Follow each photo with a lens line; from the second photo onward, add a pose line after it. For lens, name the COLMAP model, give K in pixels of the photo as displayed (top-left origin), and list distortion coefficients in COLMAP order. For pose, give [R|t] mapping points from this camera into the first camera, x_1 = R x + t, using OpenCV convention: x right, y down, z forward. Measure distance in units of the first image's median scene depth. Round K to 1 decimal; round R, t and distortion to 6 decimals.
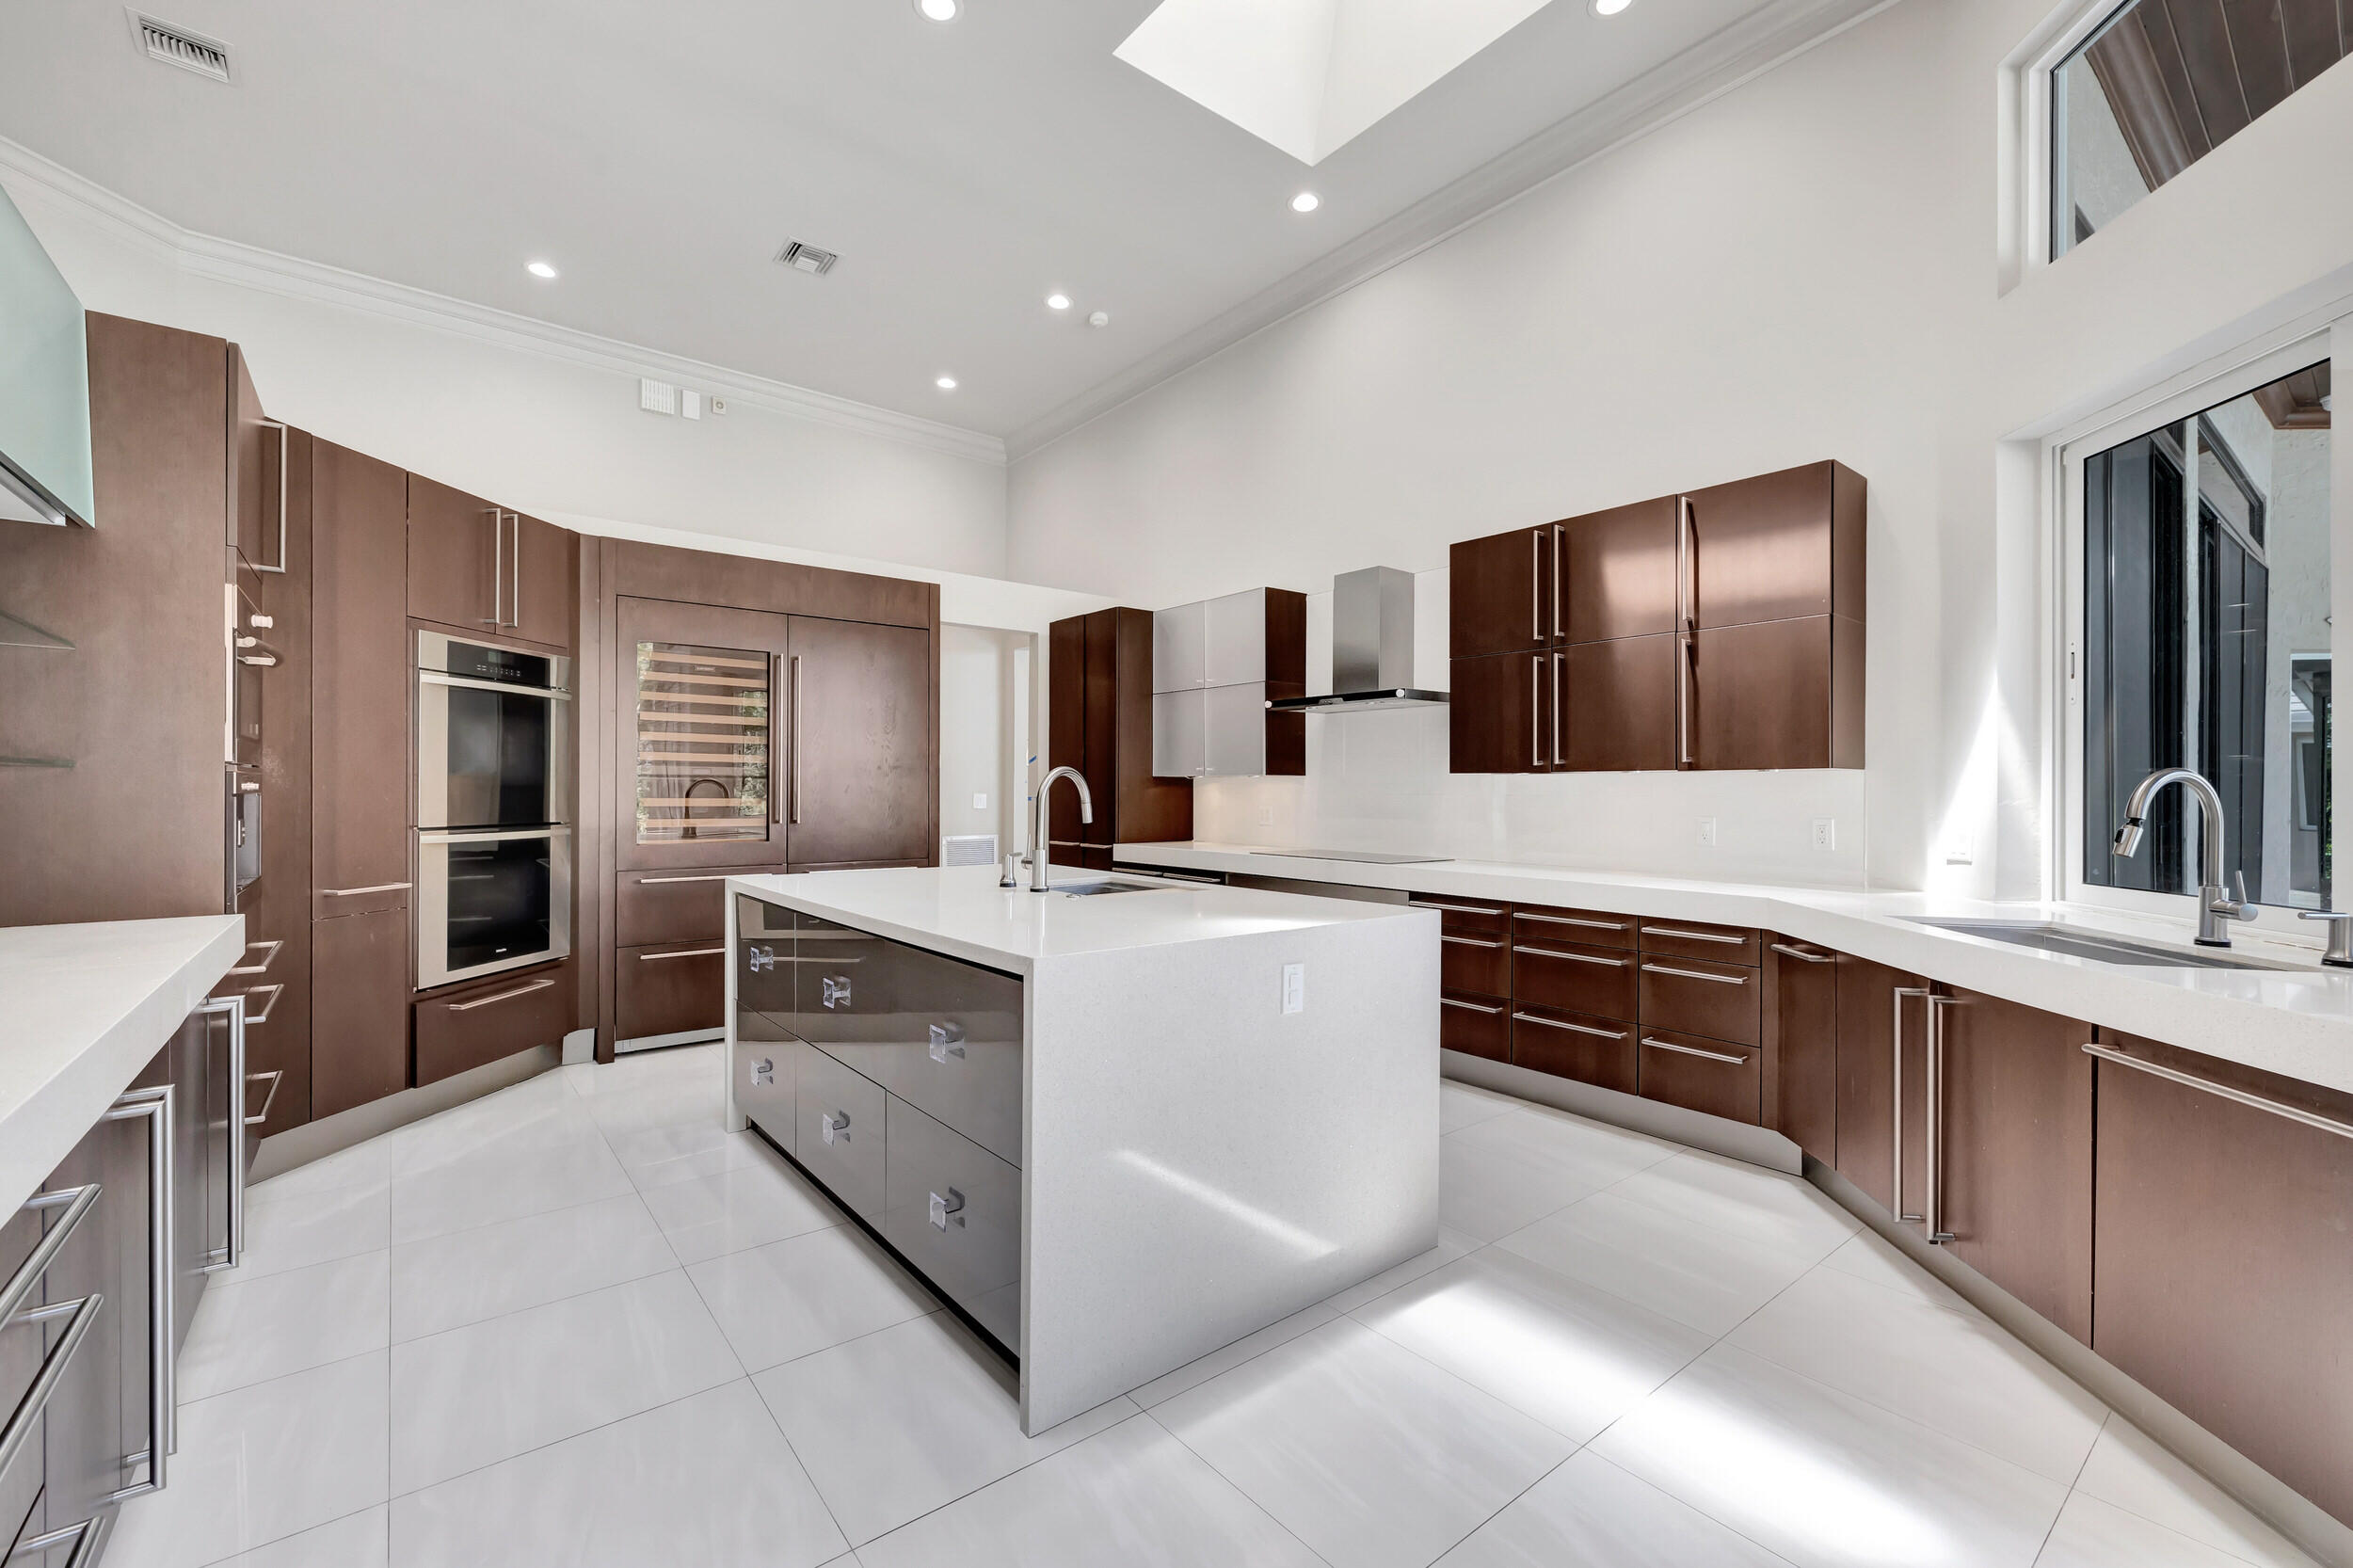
lens RADIAL K [[990.9, 0, 1168.9], [0, 990.9, 806.0], [0, 0, 1]] dist [0.003381, -0.000148]
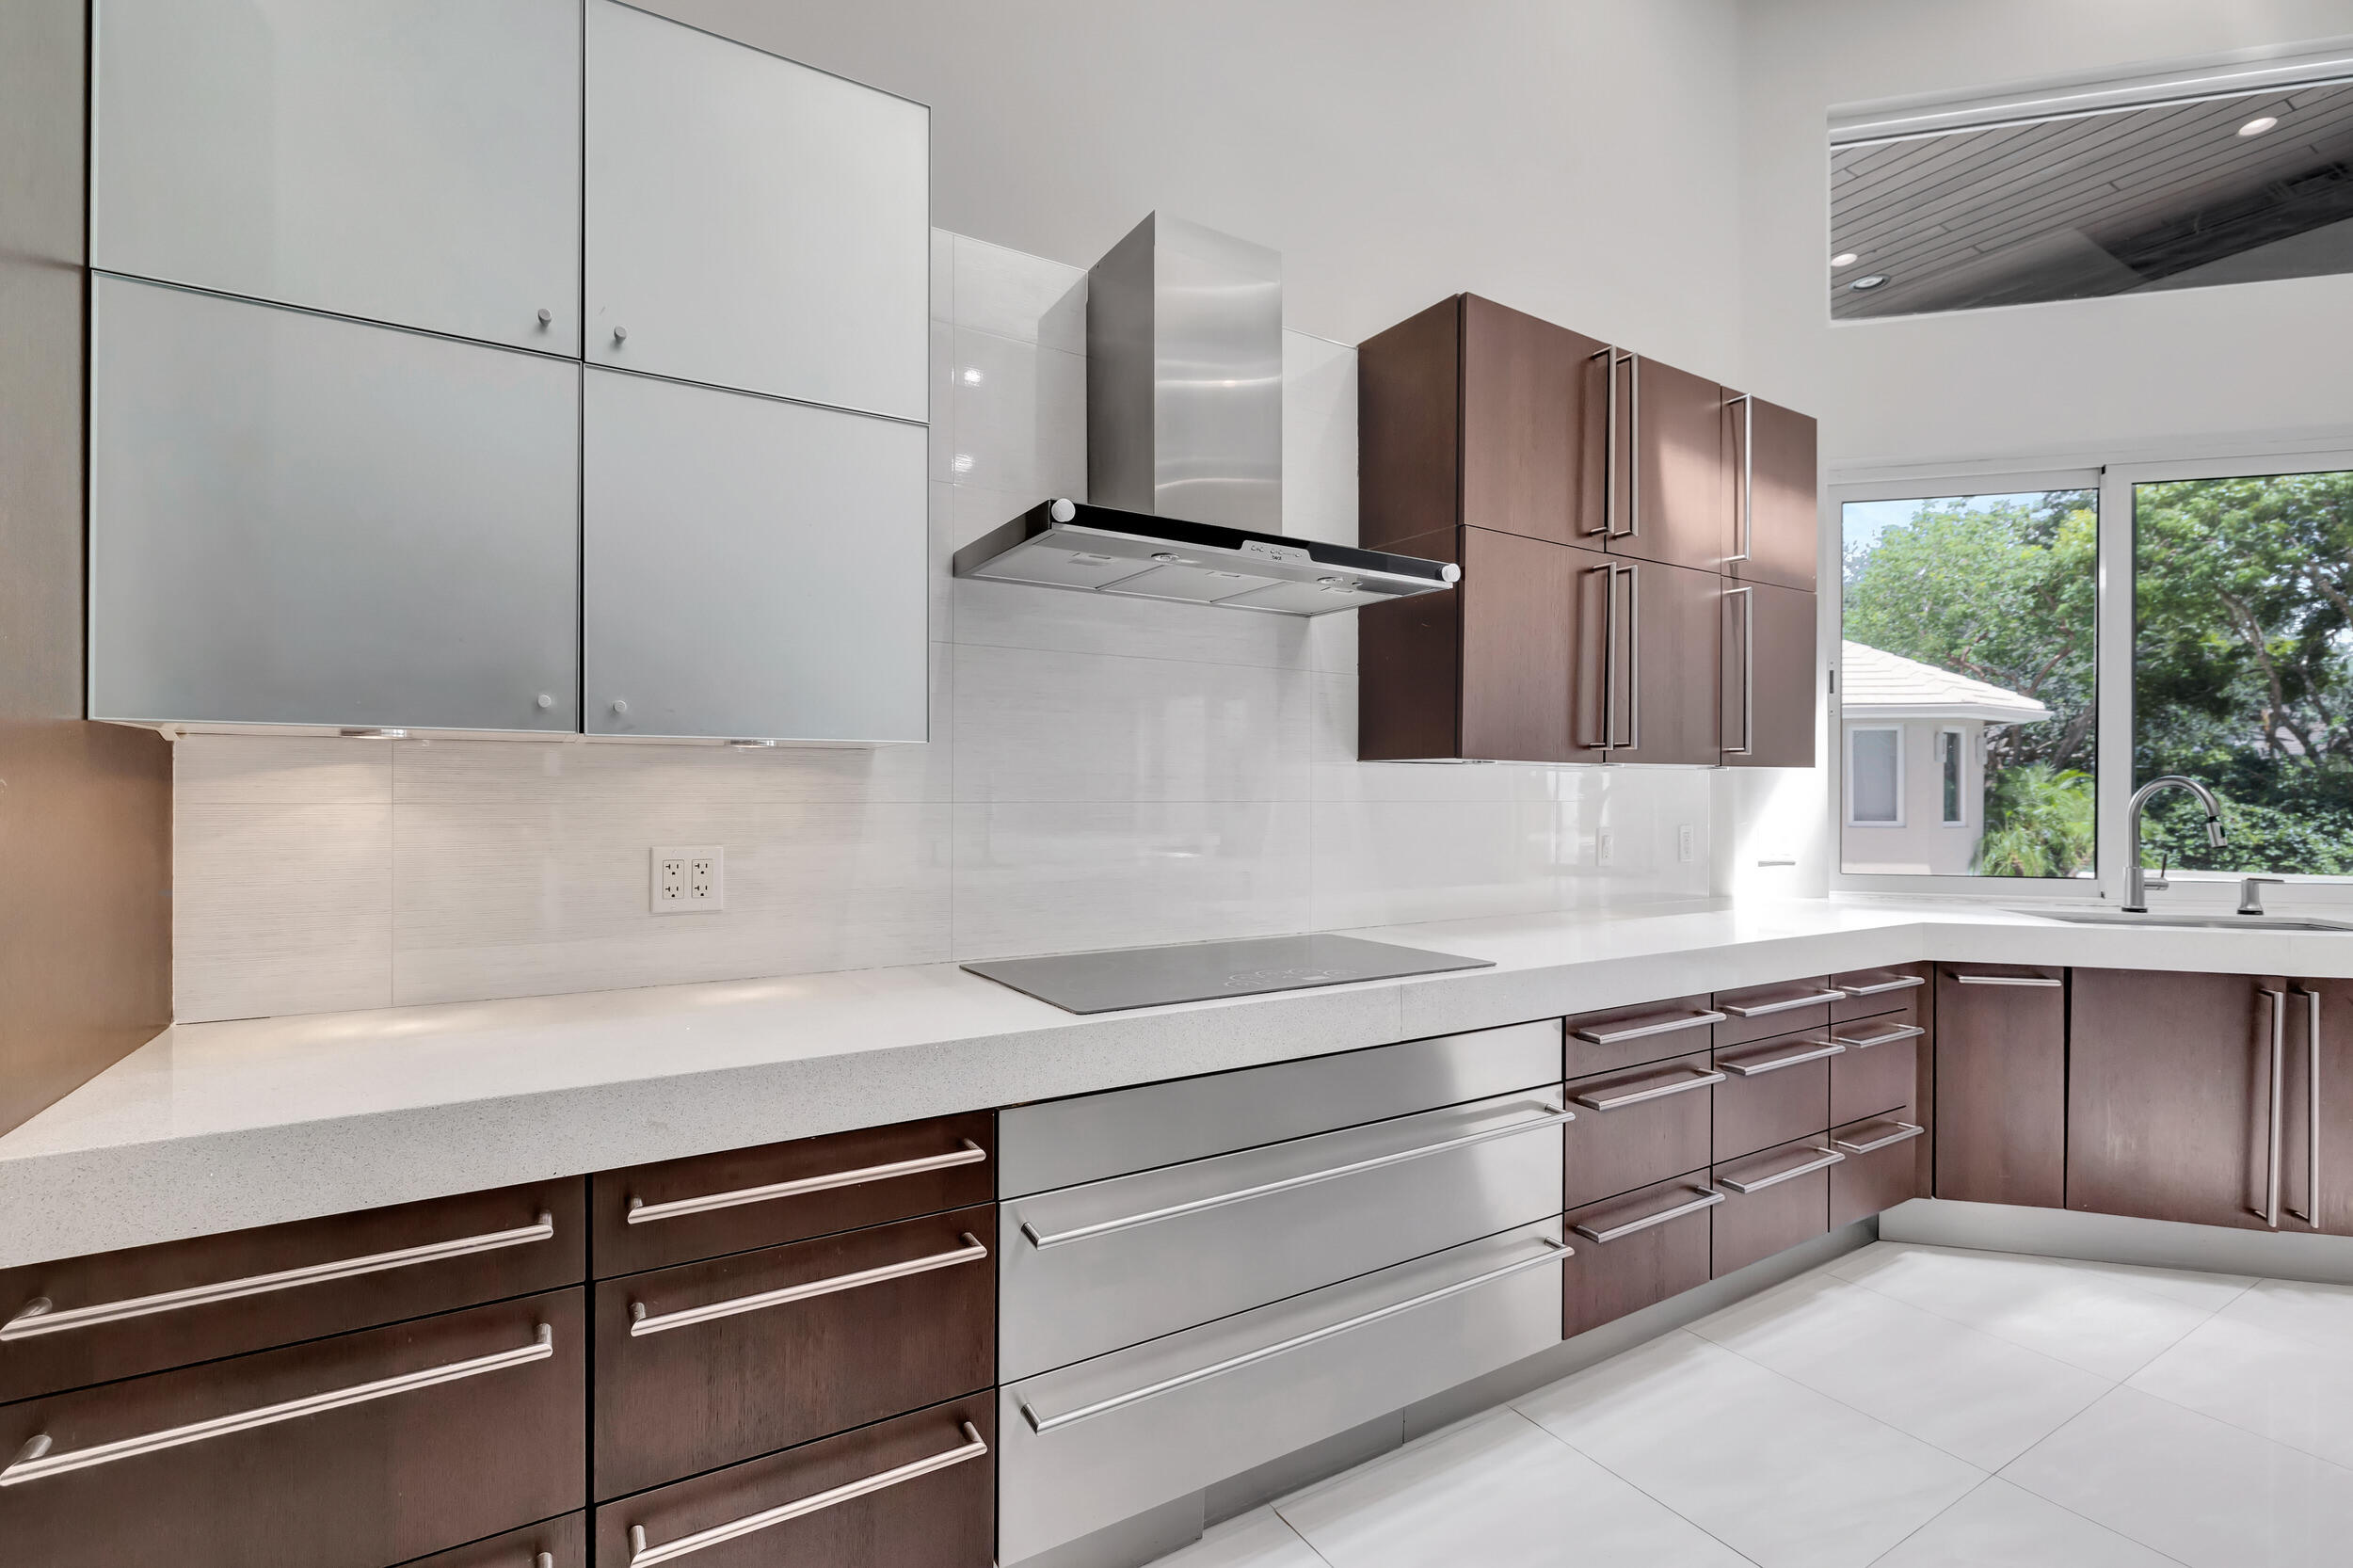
lens RADIAL K [[1043.5, 0, 1176.5], [0, 1043.5, 784.0], [0, 0, 1]] dist [0.006346, 0.000191]
pose [[0.121003, -0.001106, 0.992652, -0.341216], [0.011908, 0.999929, -0.000337, -0.031884], [-0.992581, 0.011861, 0.121007, 1.452079]]
